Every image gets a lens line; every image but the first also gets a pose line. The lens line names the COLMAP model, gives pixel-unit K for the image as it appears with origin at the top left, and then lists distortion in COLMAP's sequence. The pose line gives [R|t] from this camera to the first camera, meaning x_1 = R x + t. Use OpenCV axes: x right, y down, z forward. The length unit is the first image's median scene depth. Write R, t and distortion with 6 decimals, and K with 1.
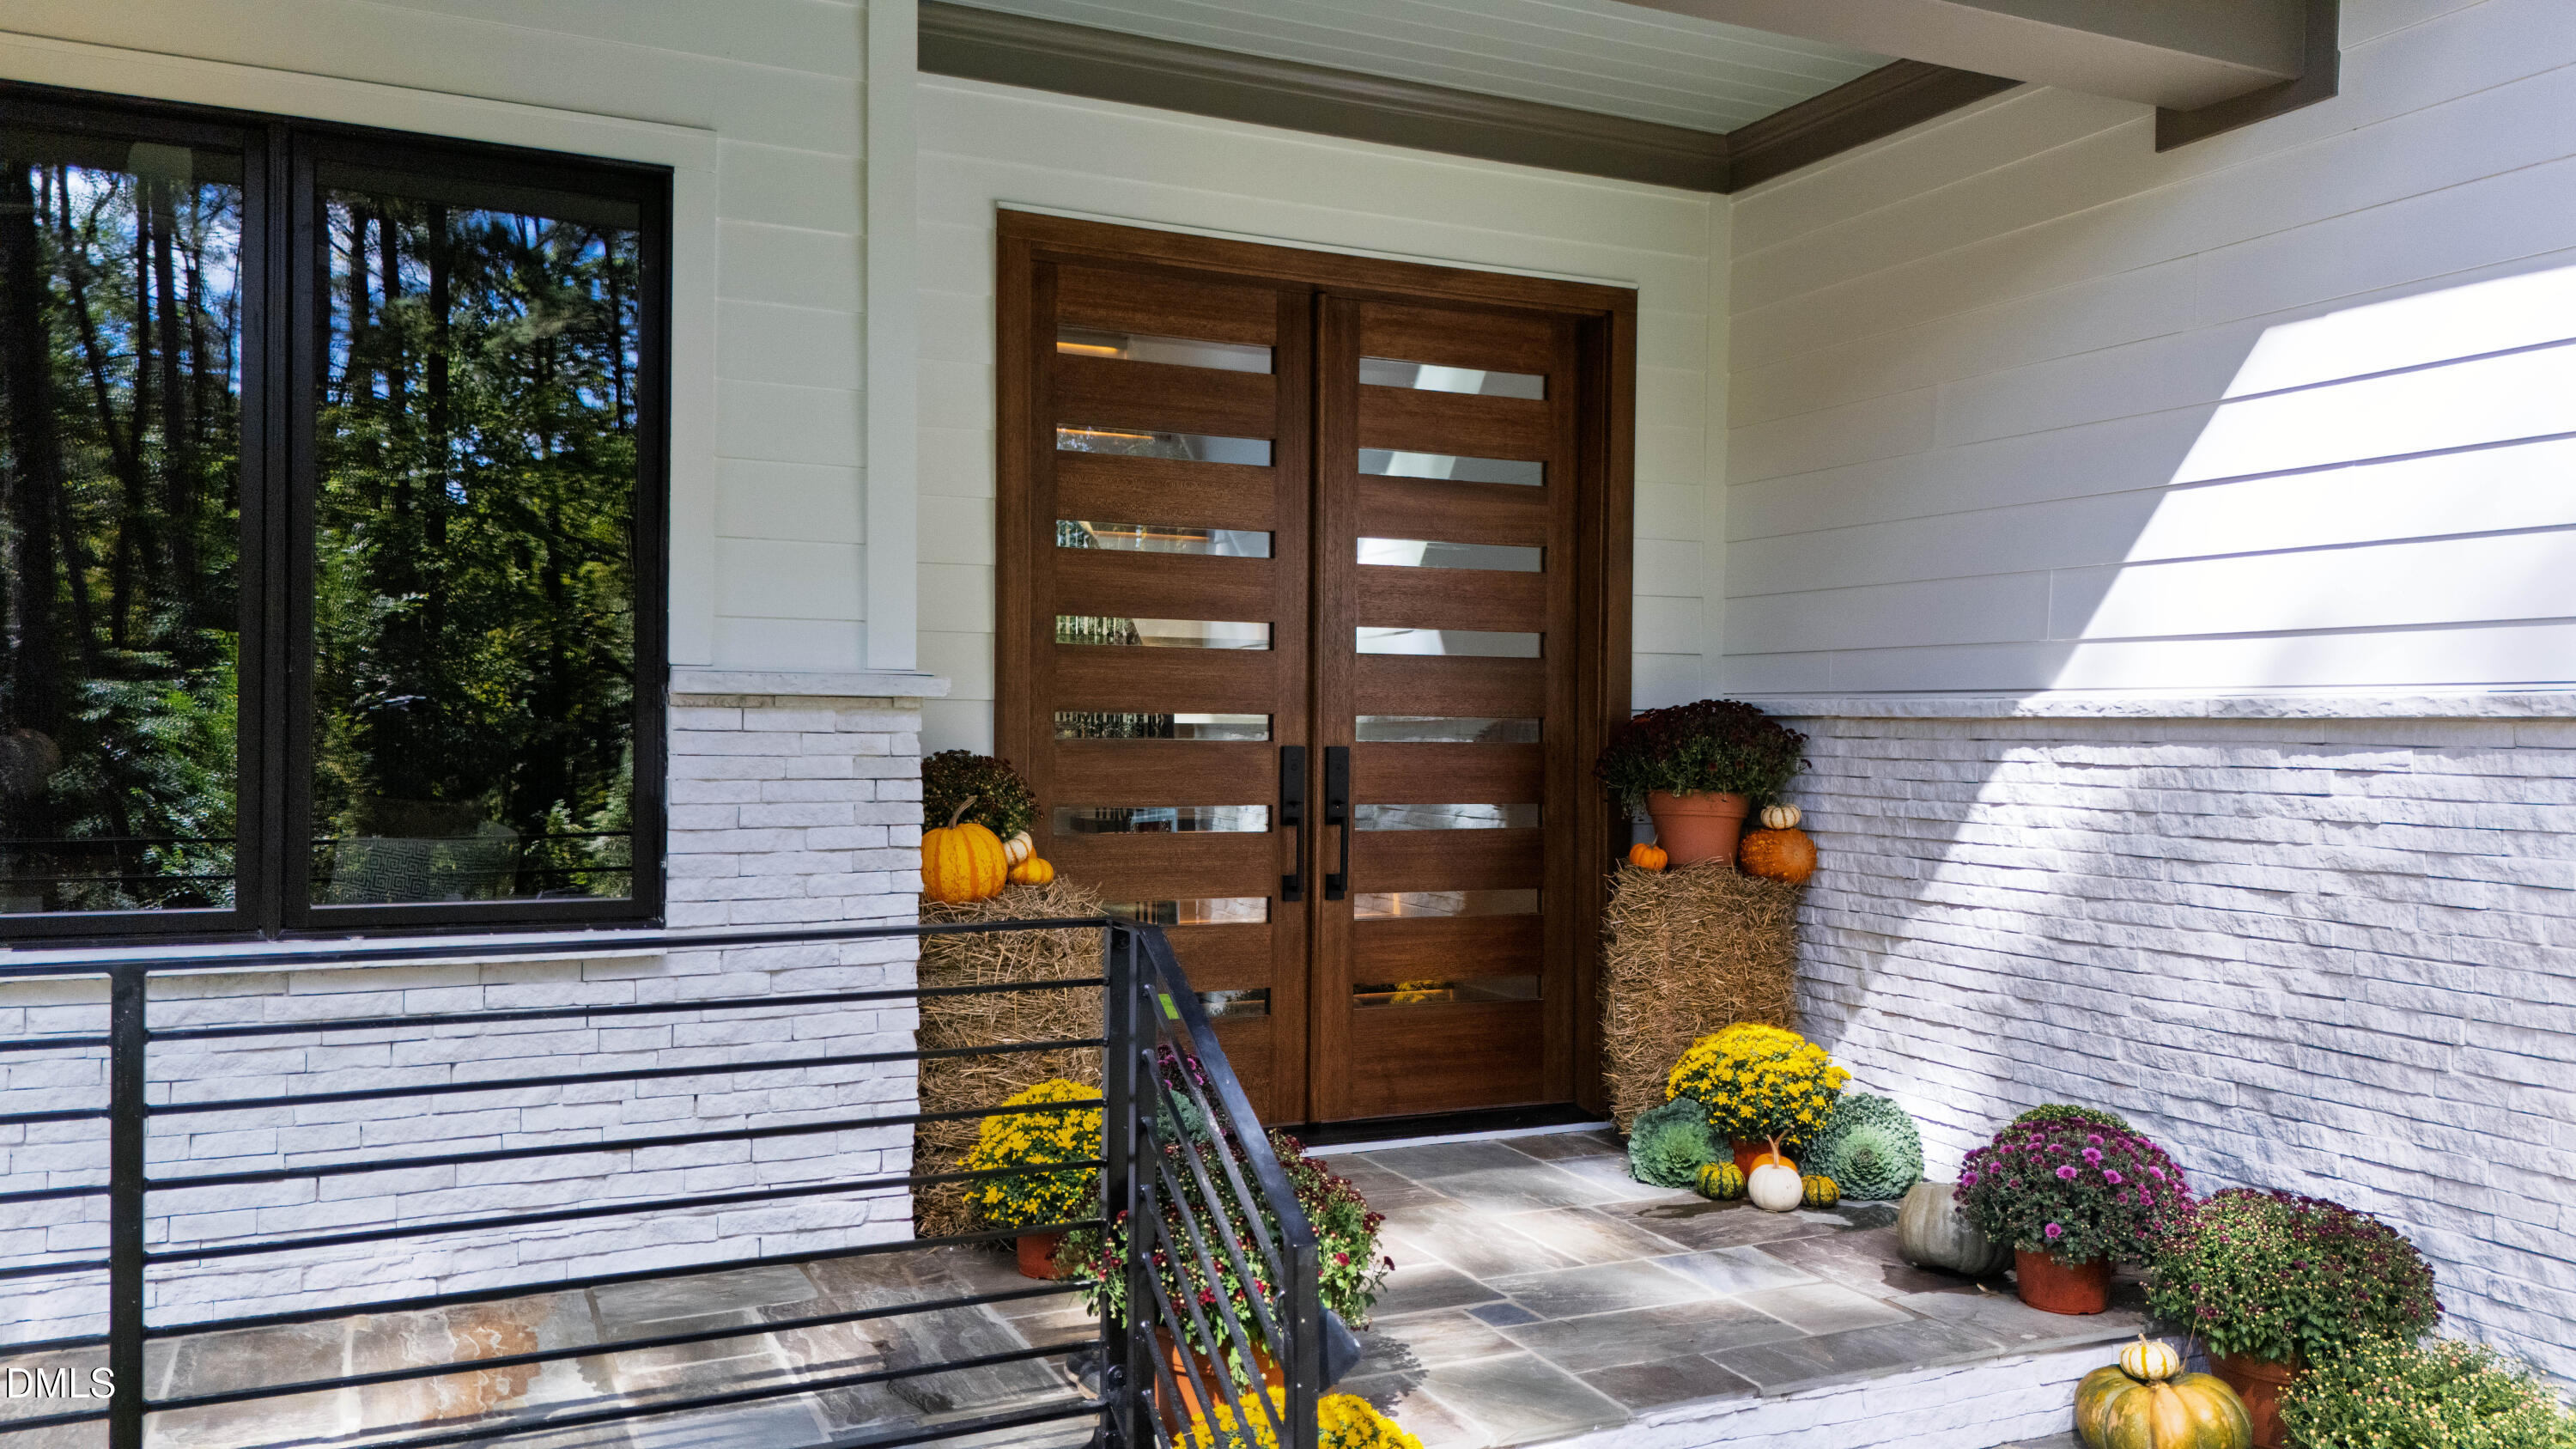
lens RADIAL K [[1872.5, 0, 1278.1], [0, 1872.5, 715.6], [0, 0, 1]] dist [0.146733, -0.225096]
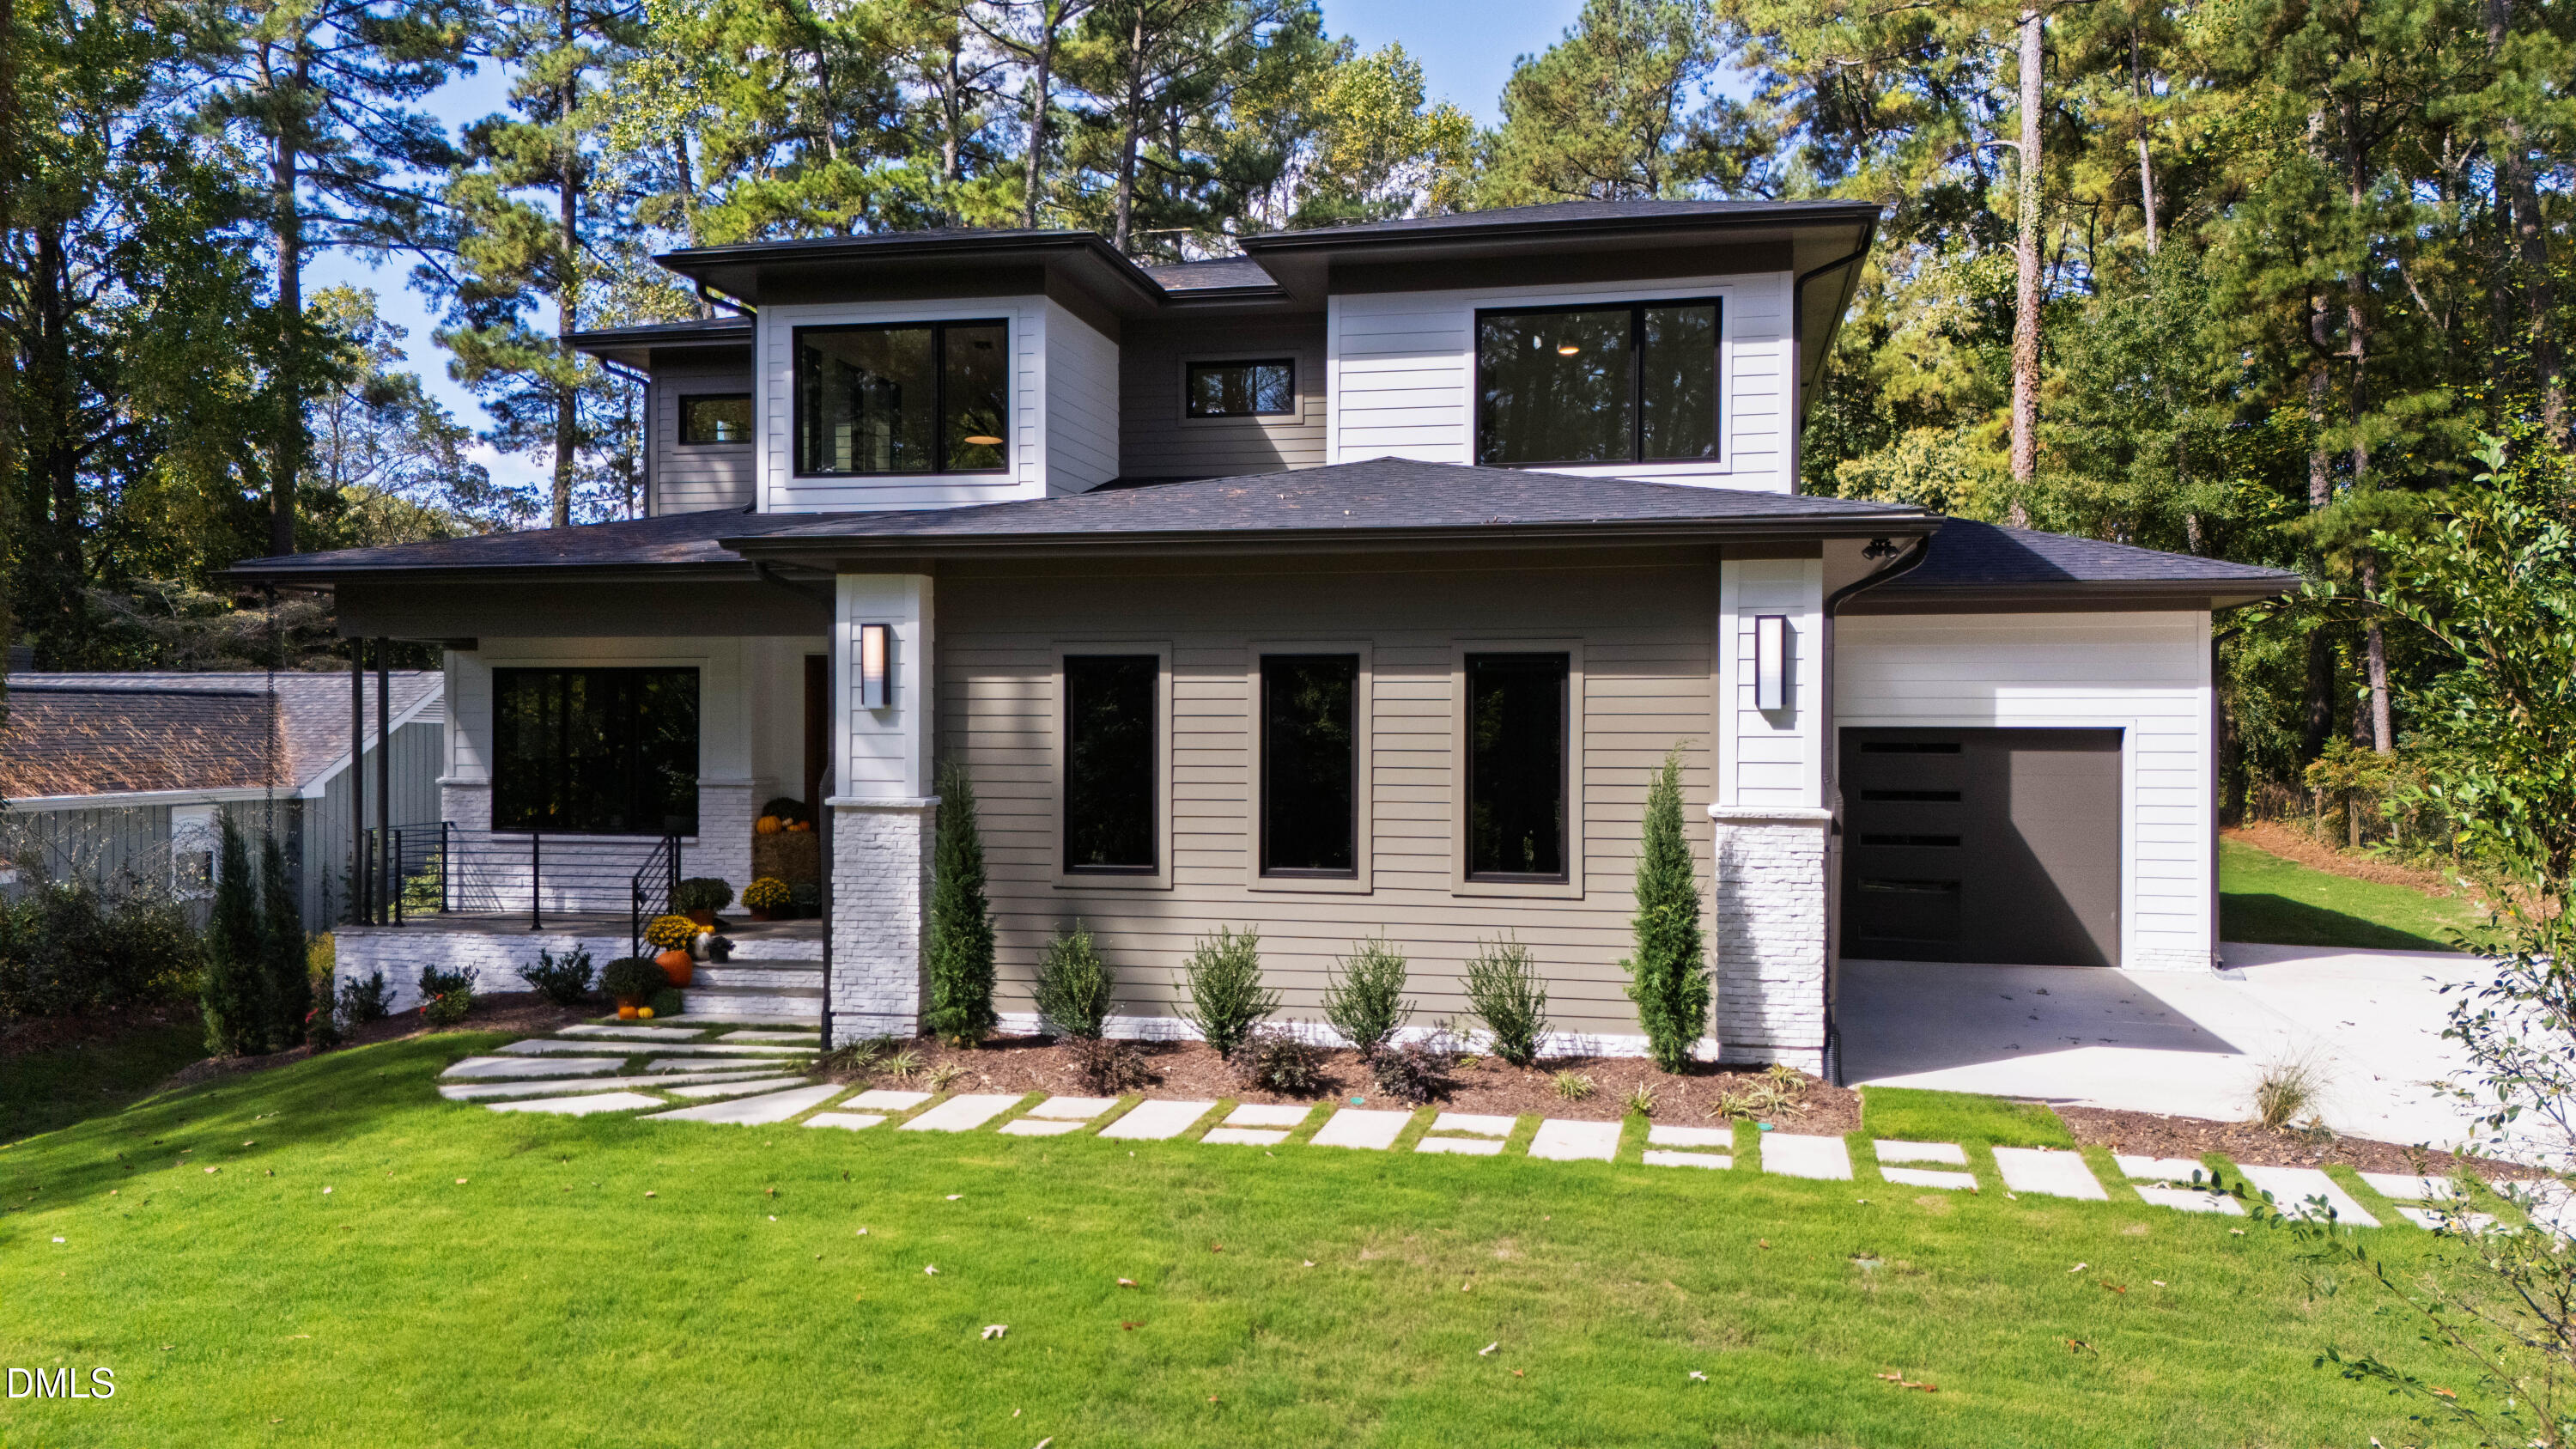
lens RADIAL K [[1872.5, 0, 1278.1], [0, 1872.5, 715.6], [0, 0, 1]] dist [0.146733, -0.225096]
pose [[0.791348, -0.007572, -0.611319, 3.125667], [0.009156, 0.999958, -0.000533, -0.139578], [0.611297, -0.005176, 0.791384, -1.513487]]
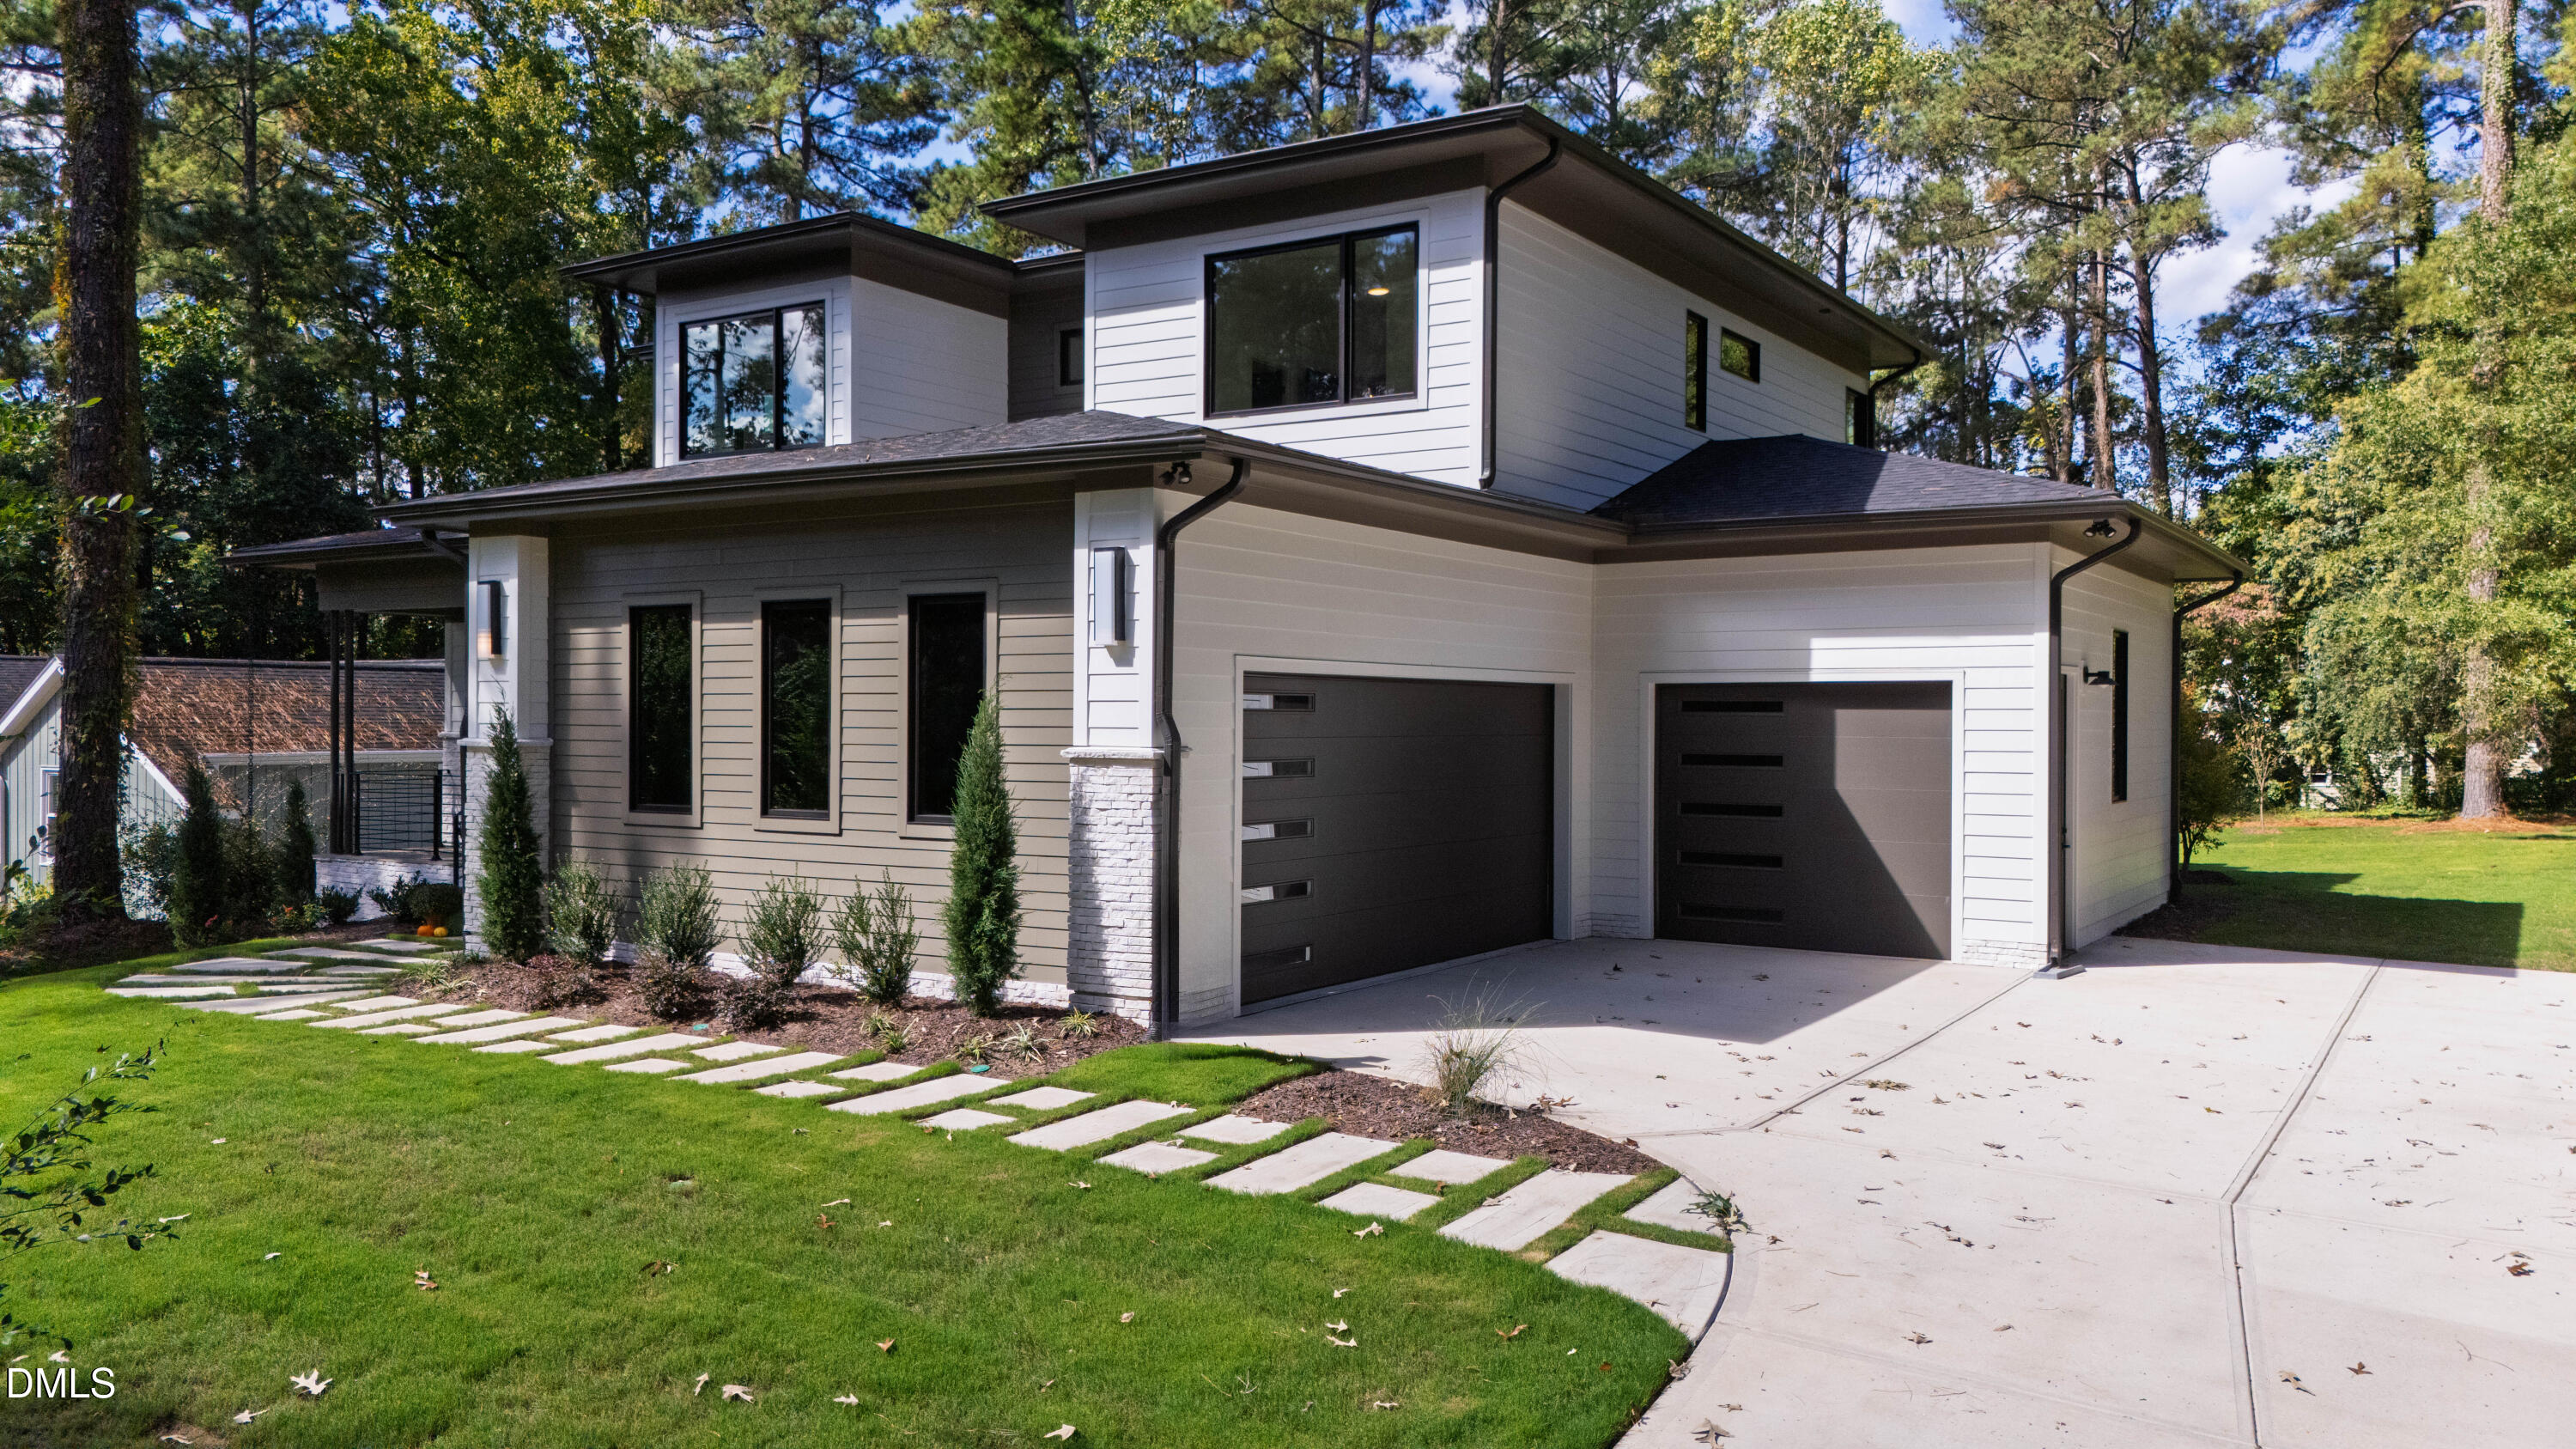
lens RADIAL K [[1872.5, 0, 1278.1], [0, 1872.5, 715.6], [0, 0, 1]] dist [0.146733, -0.225096]
pose [[0.522263, -0.005941, -0.852764, 4.384052], [0.007069, 0.999972, -0.002638, -0.036497], [0.852755, -0.004651, 0.522290, -0.065414]]
